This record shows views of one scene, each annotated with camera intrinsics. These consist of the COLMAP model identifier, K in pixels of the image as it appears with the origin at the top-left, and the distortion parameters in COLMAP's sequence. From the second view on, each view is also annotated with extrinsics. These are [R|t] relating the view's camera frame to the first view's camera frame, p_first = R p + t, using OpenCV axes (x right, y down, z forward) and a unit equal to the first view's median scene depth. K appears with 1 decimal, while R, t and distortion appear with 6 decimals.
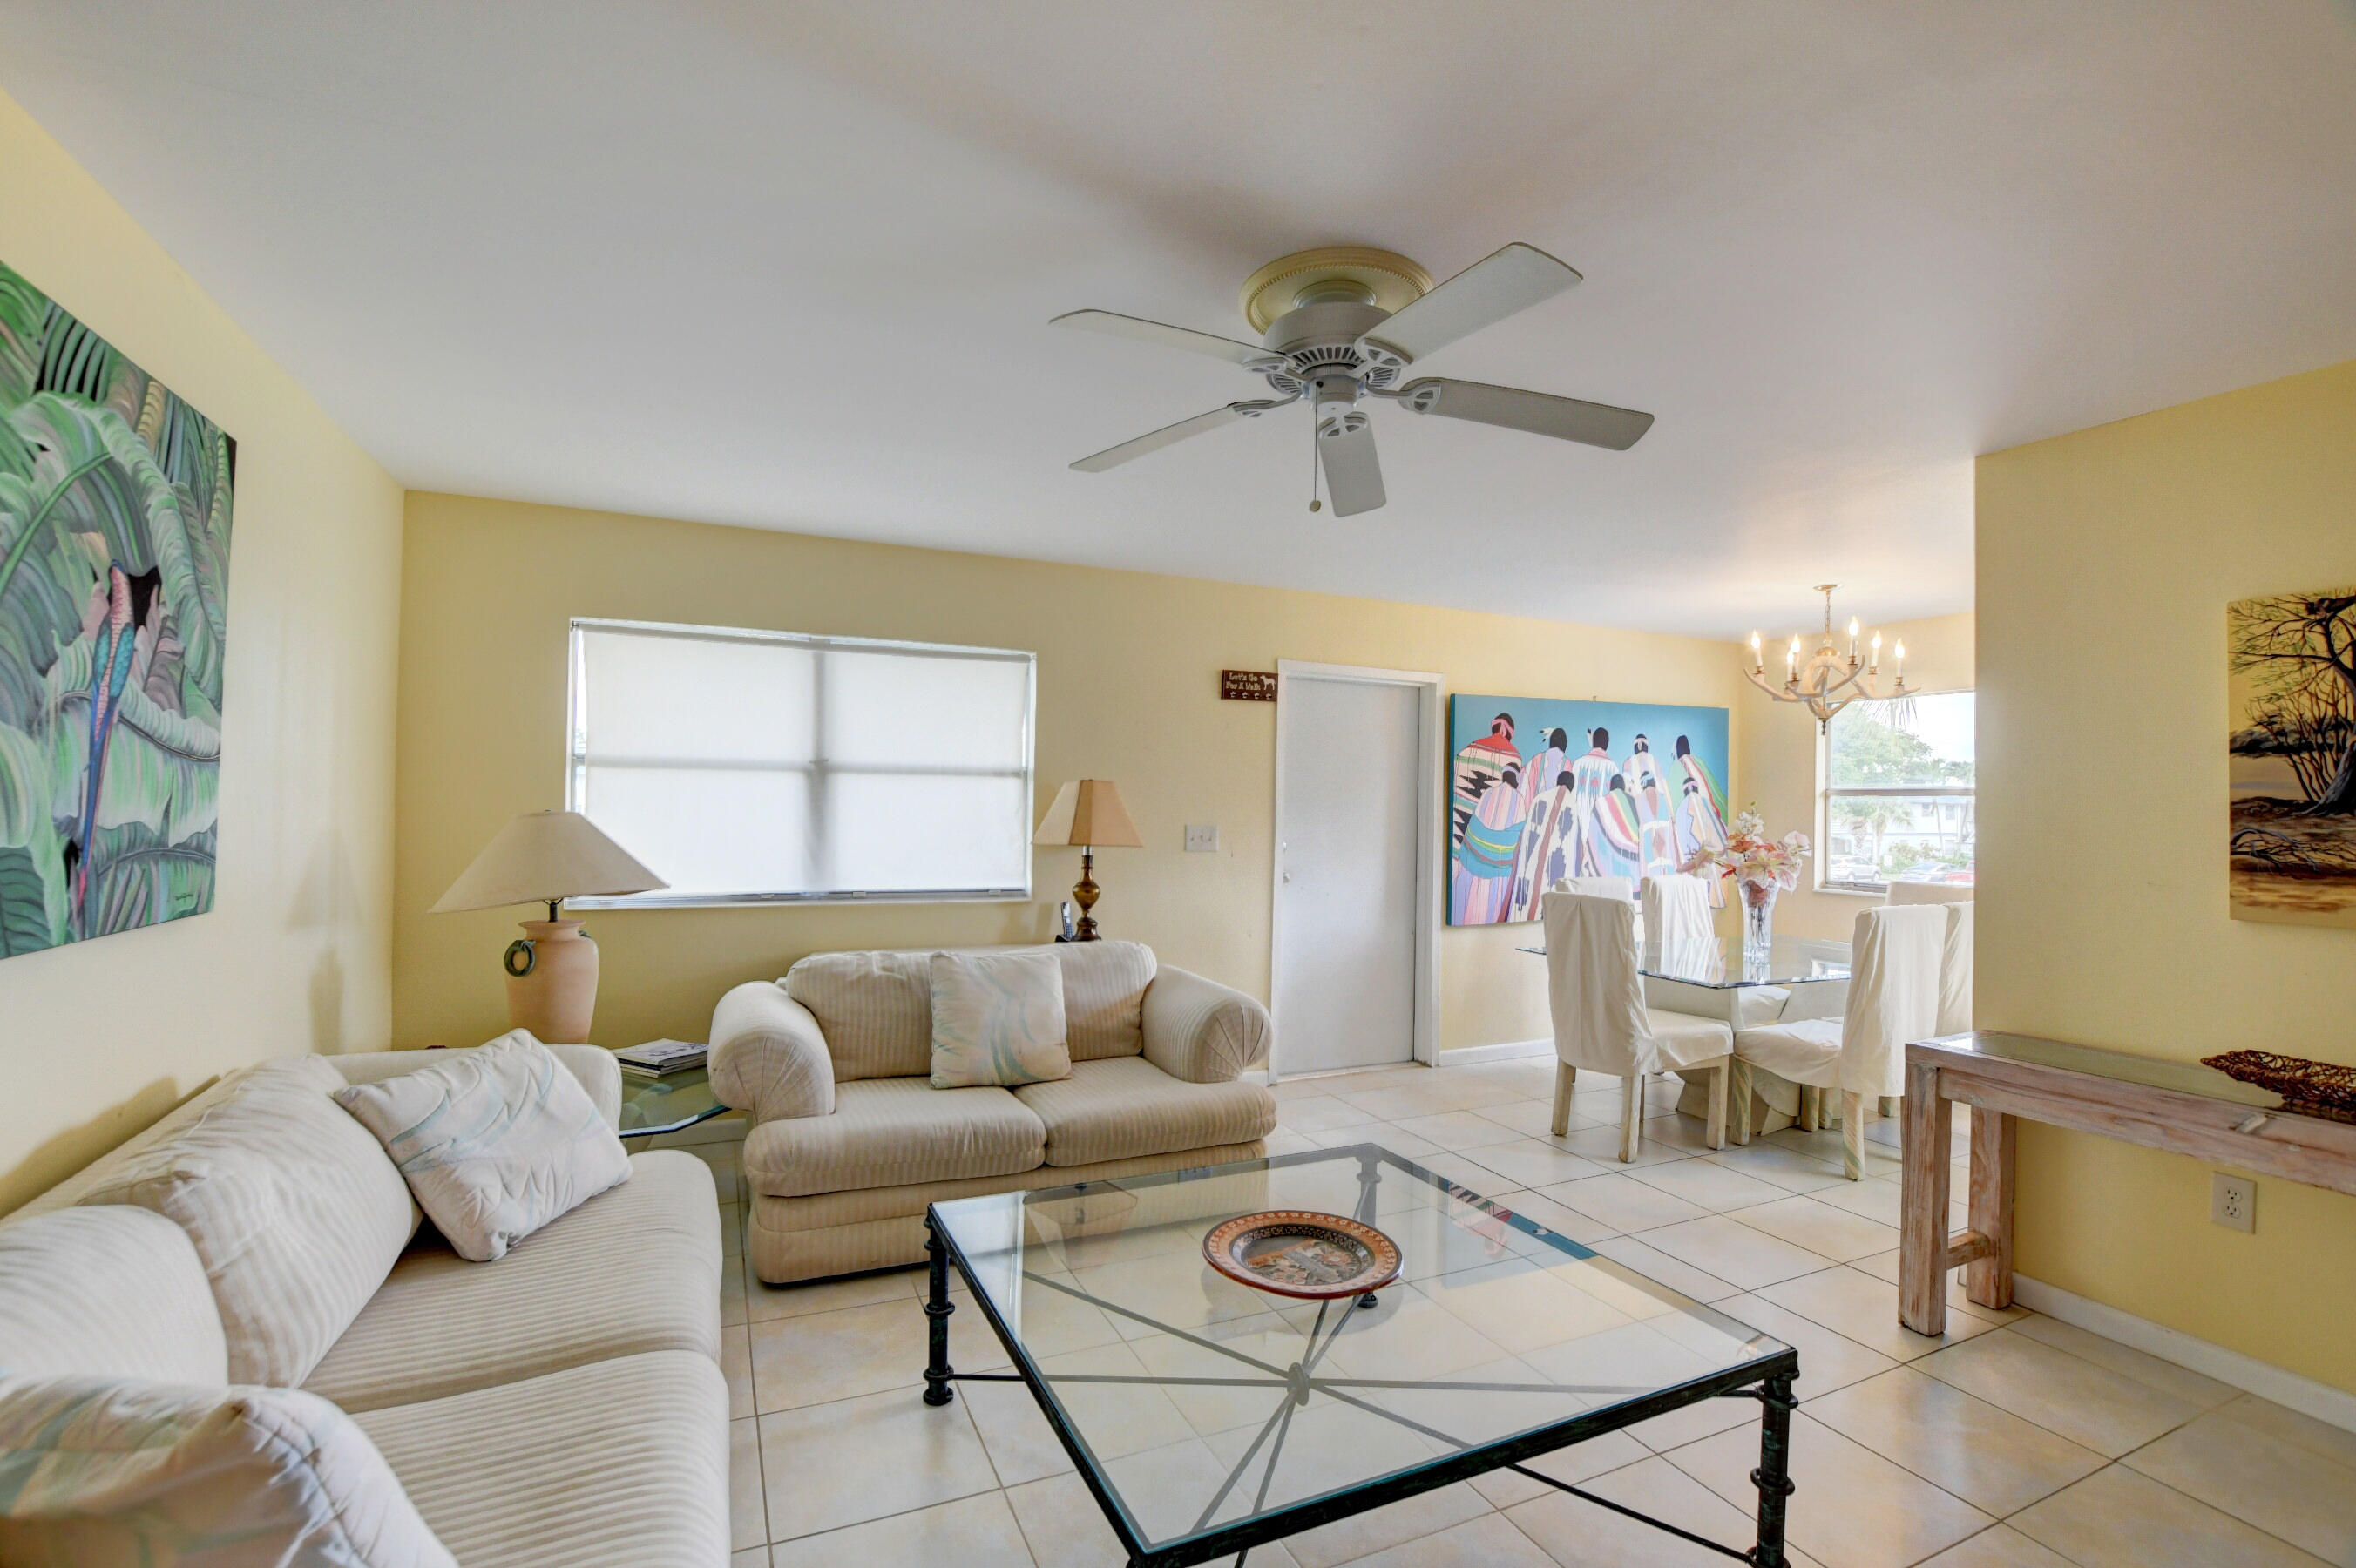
lens RADIAL K [[1037.4, 0, 1183.5], [0, 1037.4, 797.7], [0, 0, 1]] dist [-0.020663, -0.000361]
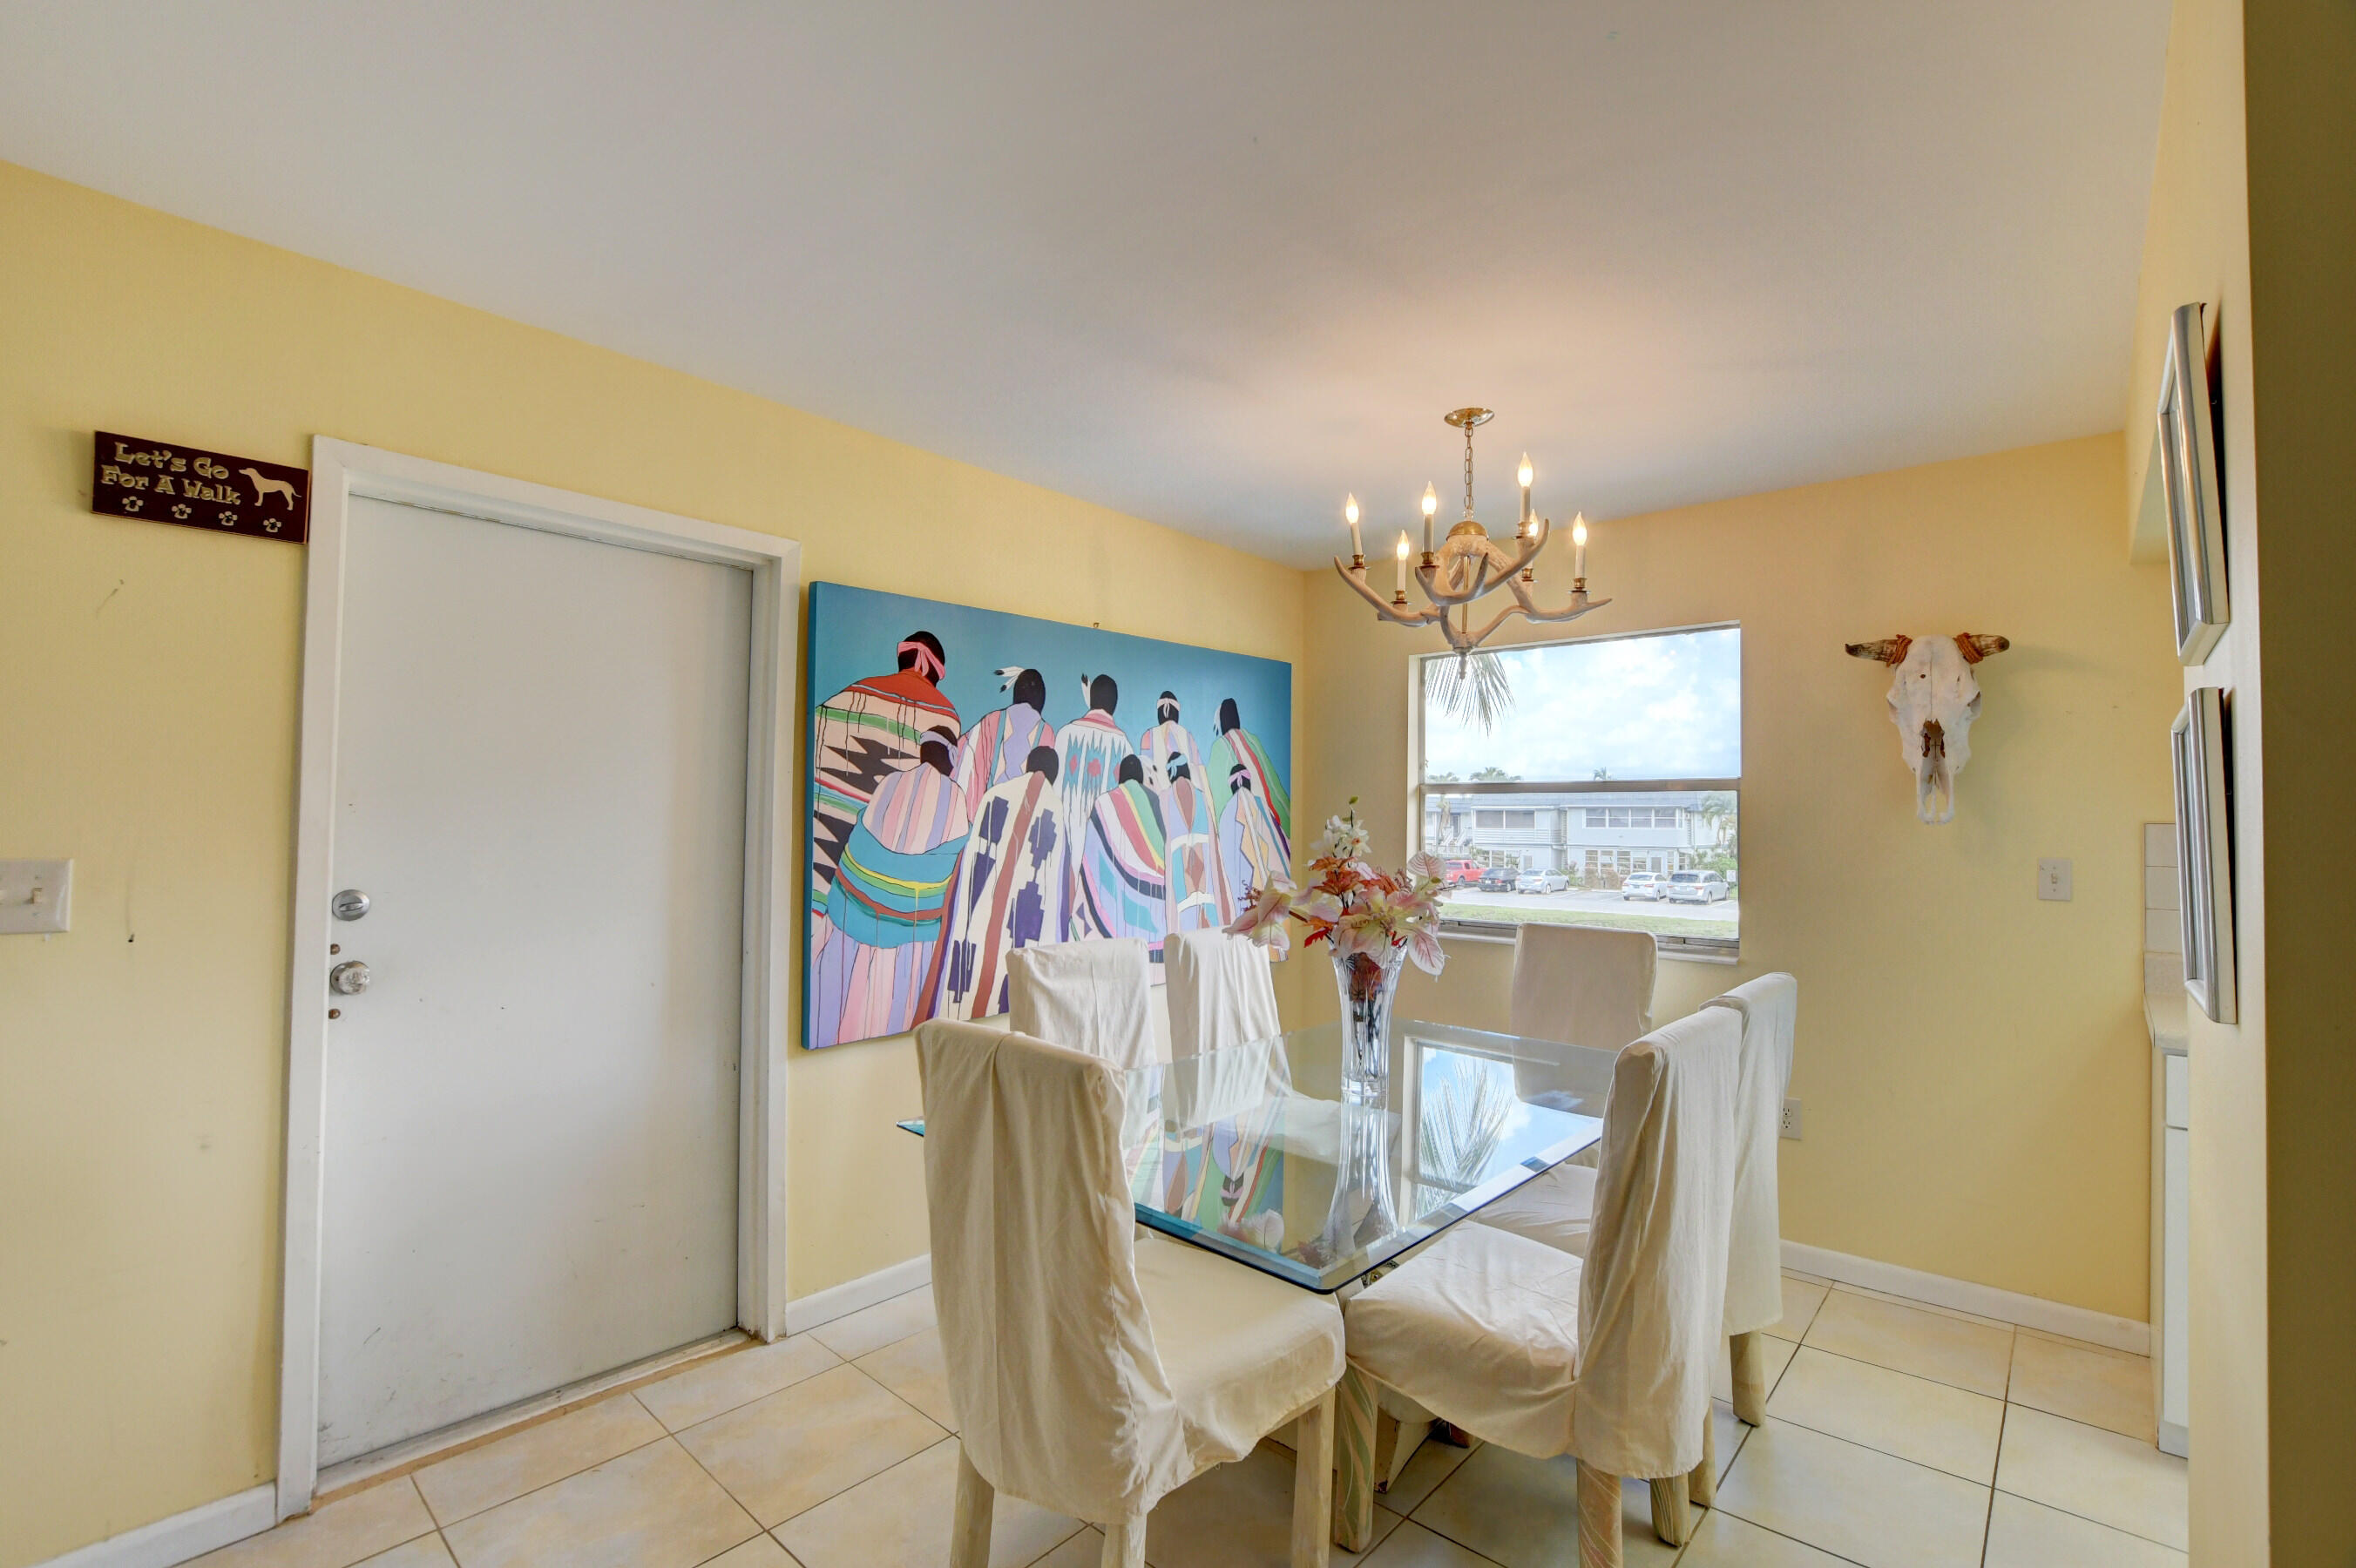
lens RADIAL K [[1037.4, 0, 1179.3], [0, 1037.4, 787.8], [0, 0, 1]] dist [-0.020663, -0.000361]
pose [[0.917029, 0.006828, 0.398761, 0.220565], [0.000287, 0.999842, -0.017781, 0.007237], [-0.398820, 0.016420, 0.916882, 0.469519]]
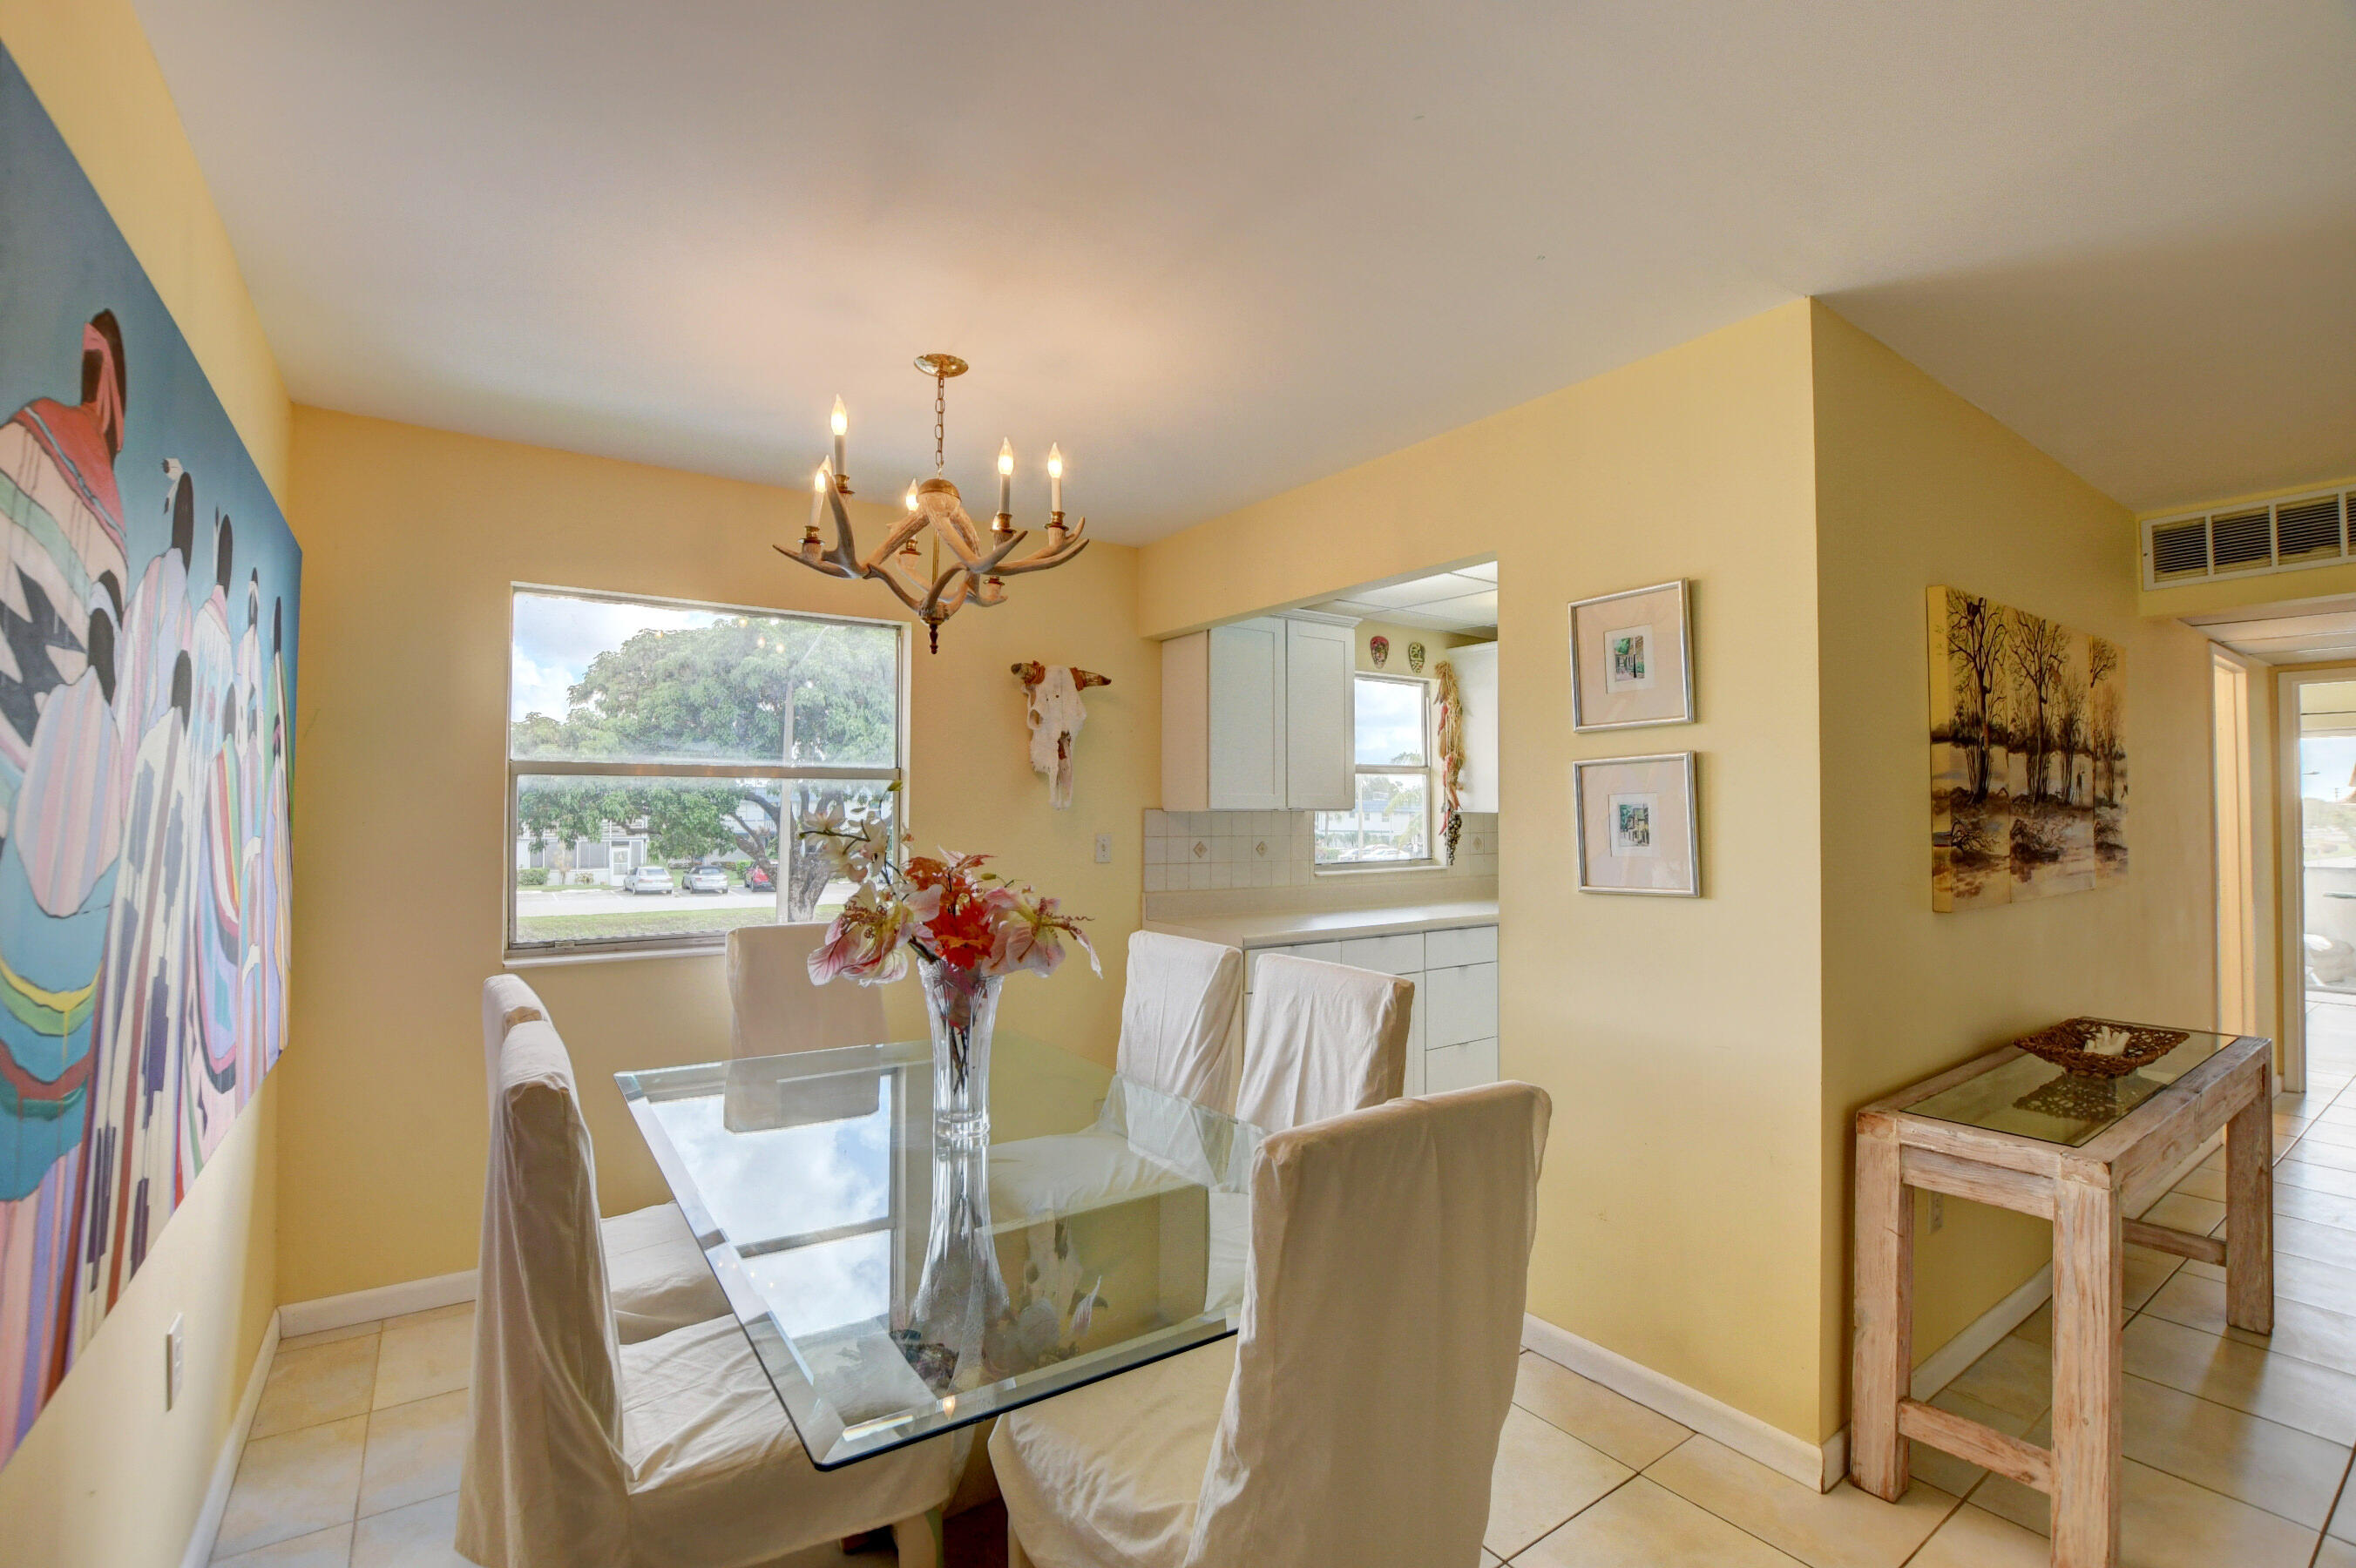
lens RADIAL K [[1037.4, 0, 1193.8], [0, 1037.4, 794.1], [0, 0, 1]] dist [-0.020663, -0.000361]
pose [[-0.189178, 0.002994, 0.981938, 0.084268], [-0.009149, 0.999947, -0.004812, 0.008327], [-0.981900, -0.009894, -0.189141, 0.839913]]
